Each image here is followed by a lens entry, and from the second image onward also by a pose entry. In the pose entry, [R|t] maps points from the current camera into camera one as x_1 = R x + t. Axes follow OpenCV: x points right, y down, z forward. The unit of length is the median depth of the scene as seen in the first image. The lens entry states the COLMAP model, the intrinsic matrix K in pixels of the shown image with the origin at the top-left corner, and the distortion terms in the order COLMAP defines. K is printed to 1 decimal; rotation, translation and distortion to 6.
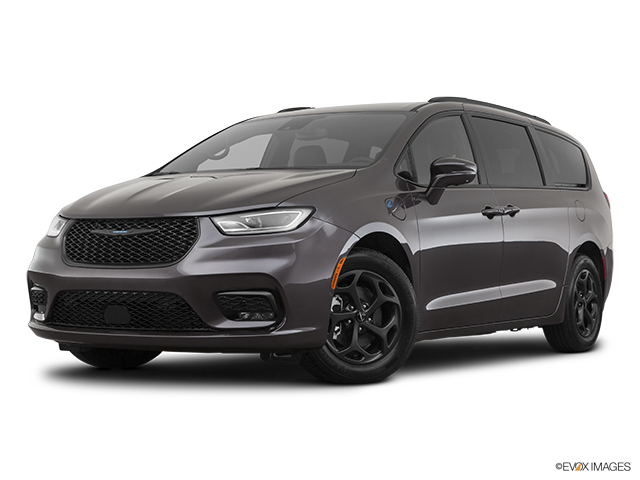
lens RADIAL K [[1008.1, 0, 320.6], [0, 1008.1, 242.4], [0, 0, 1]] dist [0.026972, 0.000000]
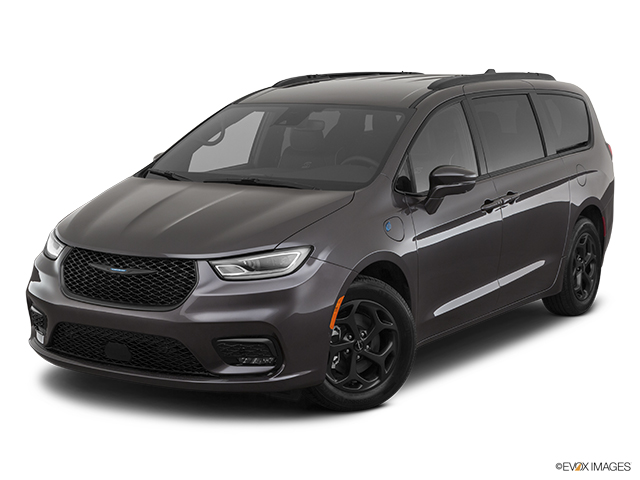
lens RADIAL K [[1028.7, 0, 319.4], [0, 1028.7, 238.2], [0, 0, 1]] dist [0.021496, 0.000000]
pose [[0.999993, -0.003543, 0.001328, -0.000552], [0.003356, 0.992614, 0.121270, -0.155250], [-0.001748, -0.121265, 0.992619, -0.009561]]
